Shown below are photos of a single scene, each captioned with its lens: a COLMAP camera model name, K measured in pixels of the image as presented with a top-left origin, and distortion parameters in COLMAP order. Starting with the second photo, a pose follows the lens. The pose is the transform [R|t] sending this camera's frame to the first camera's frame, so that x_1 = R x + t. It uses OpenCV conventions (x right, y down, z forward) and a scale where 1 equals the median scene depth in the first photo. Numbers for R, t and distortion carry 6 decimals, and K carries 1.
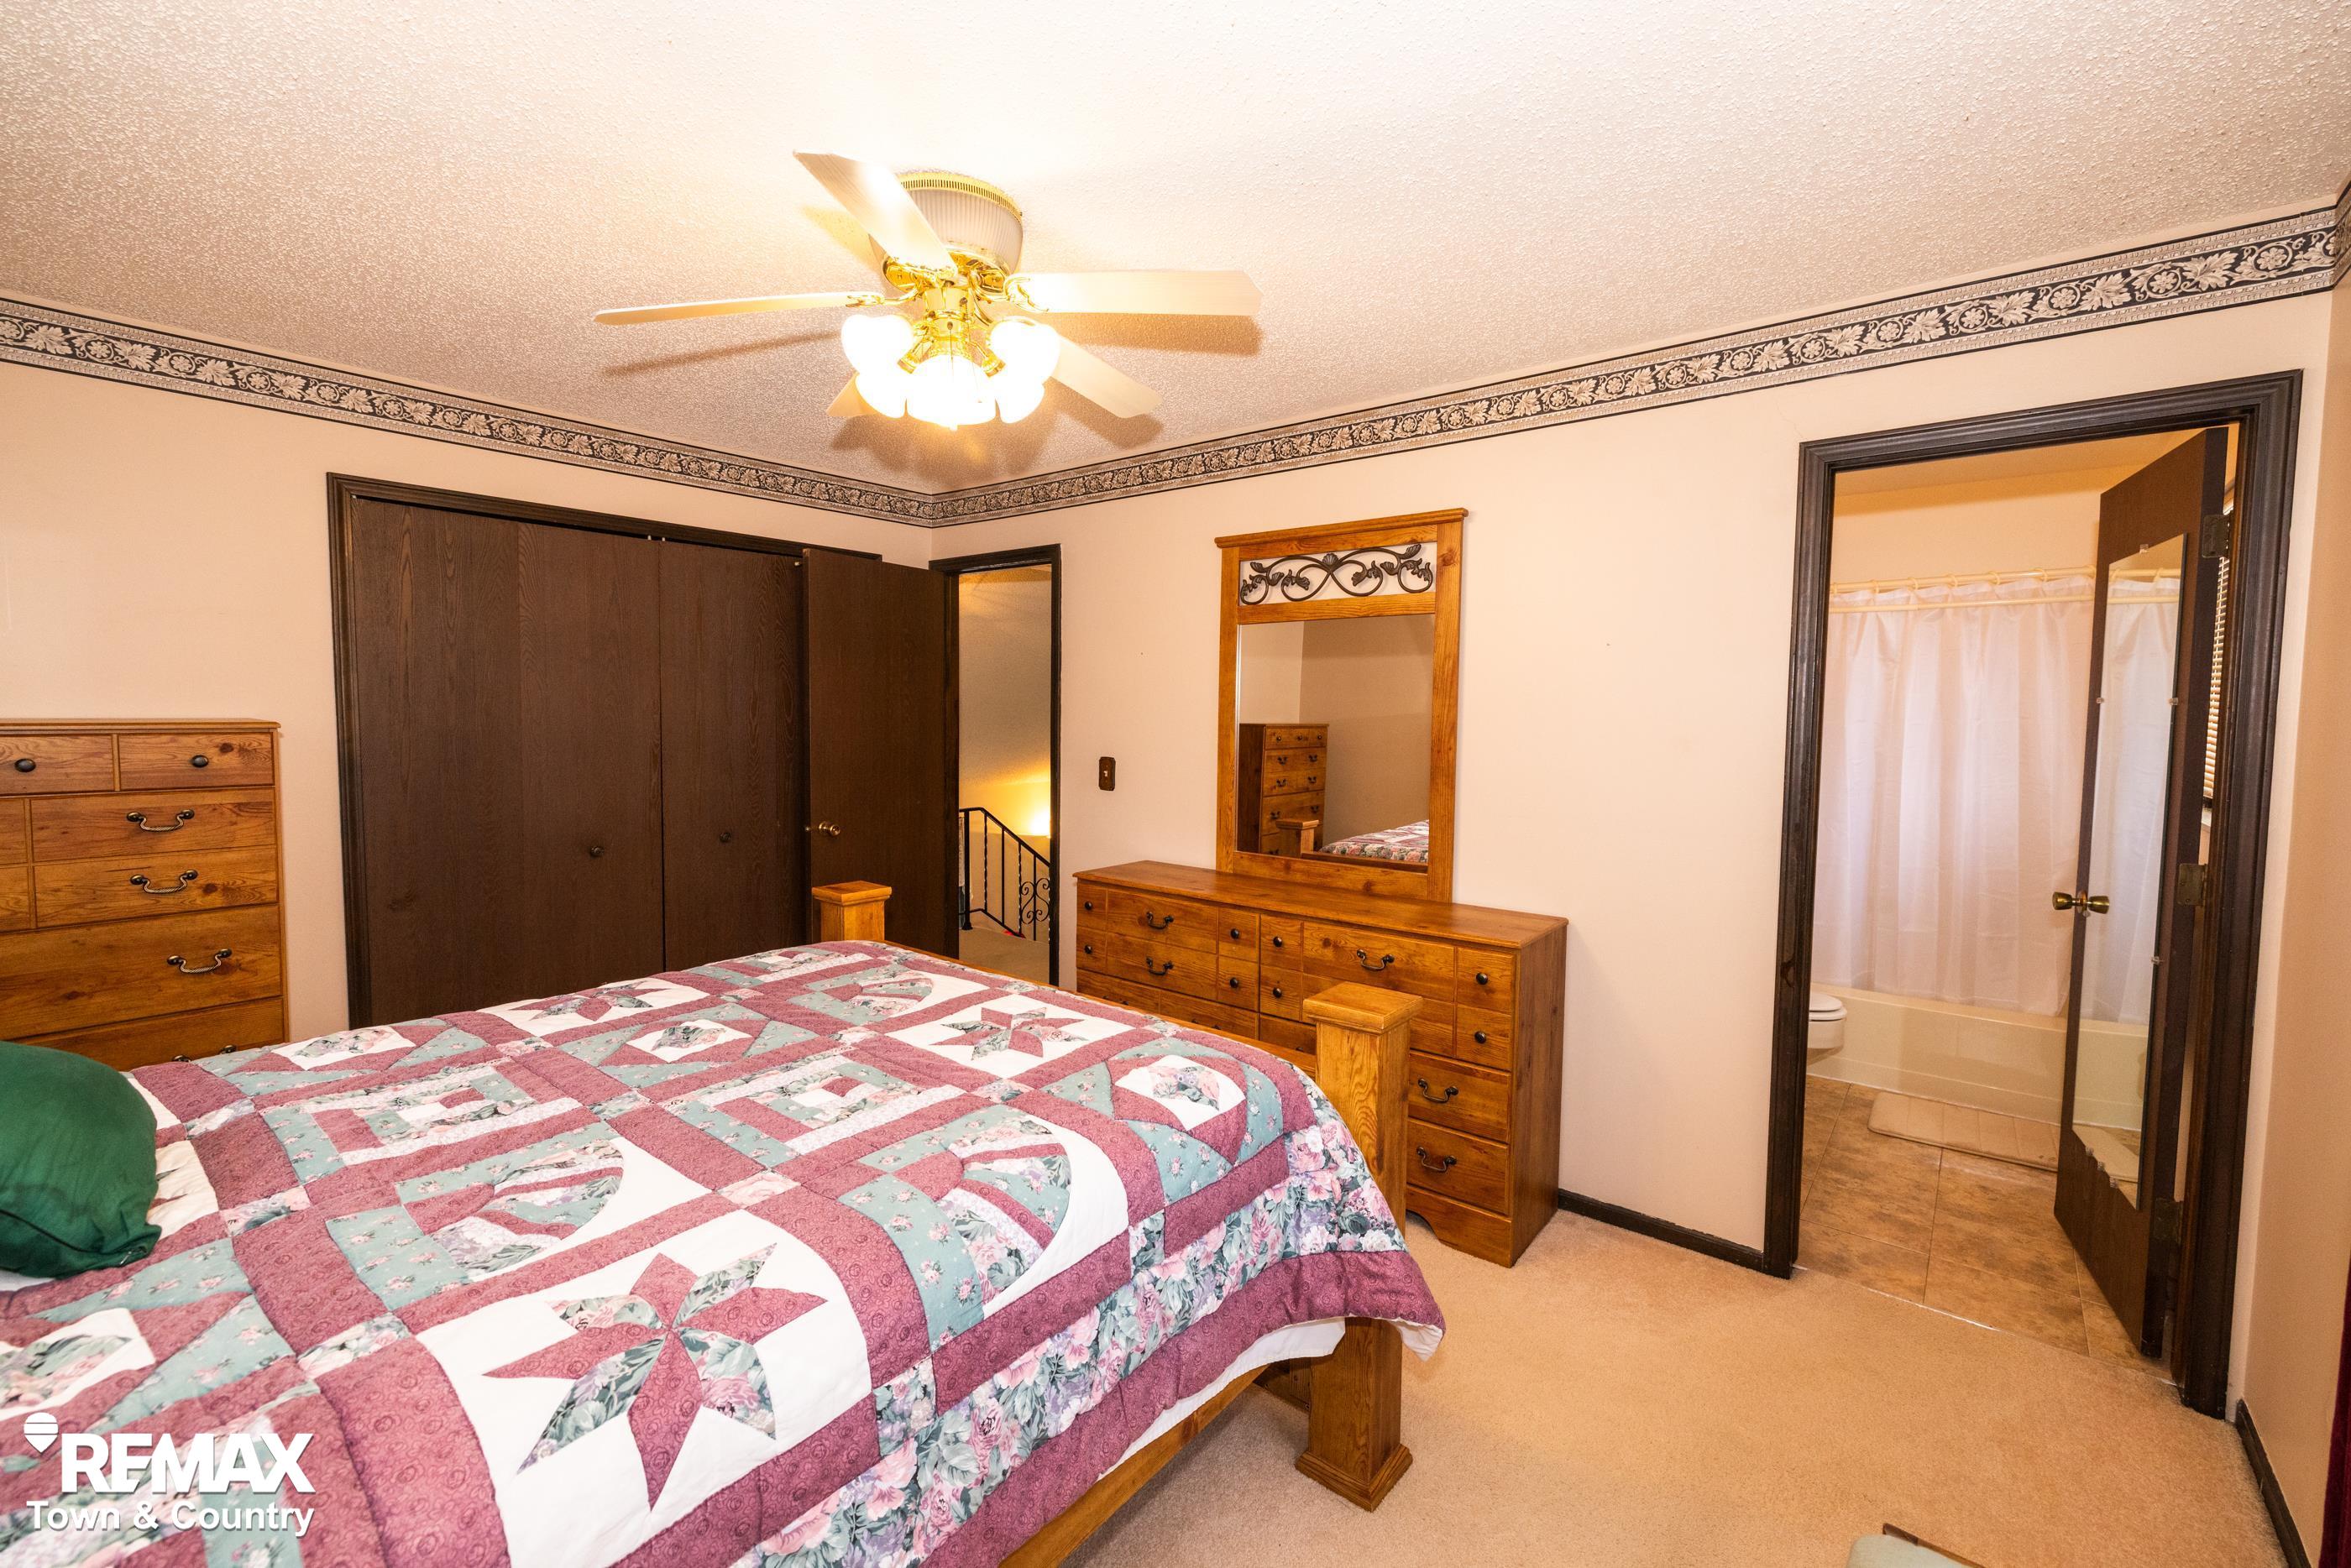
lens RADIAL K [[977.7, 0, 1180.2], [0, 977.7, 778.6], [0, 0, 1]] dist [-0.000809, -0.000057]
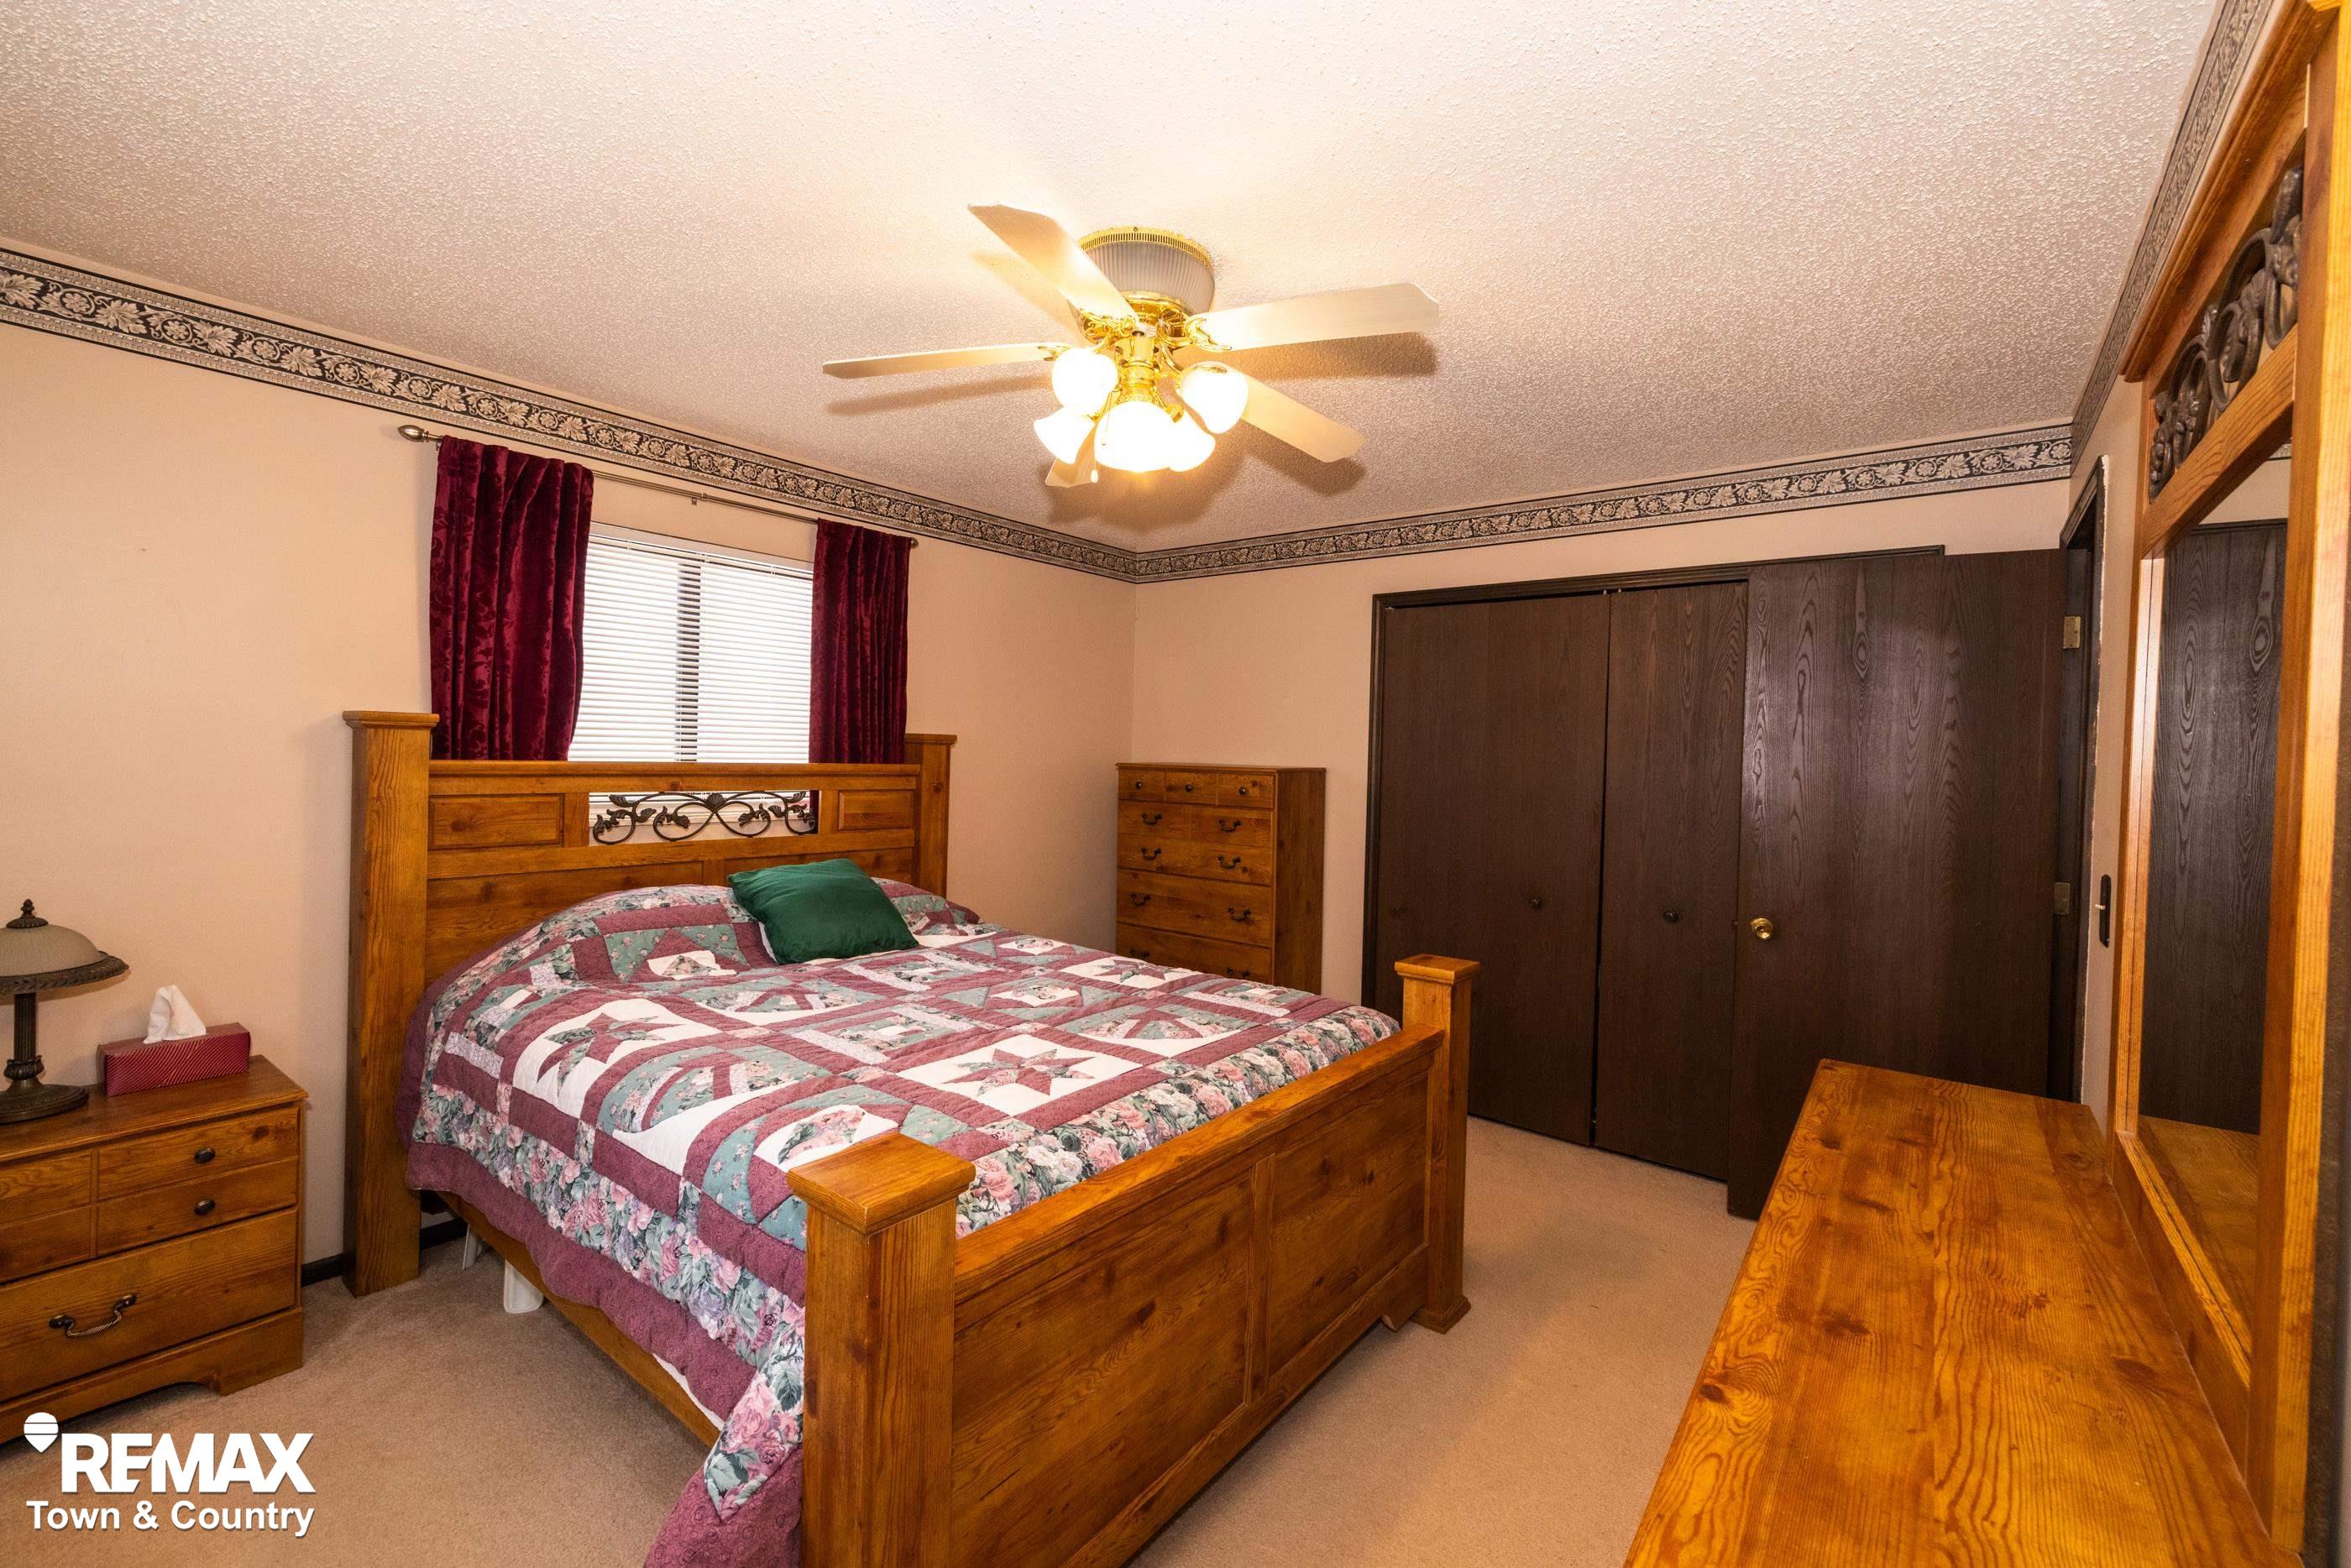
lens RADIAL K [[977.7, 0, 1181.5], [0, 977.7, 771.4], [0, 0, 1]] dist [-0.000809, -0.000057]
pose [[0.014718, 0.008036, -0.999859, 0.718979], [-0.097137, 0.995249, 0.006569, -0.057482], [0.995162, 0.097027, 0.015429, 0.979395]]
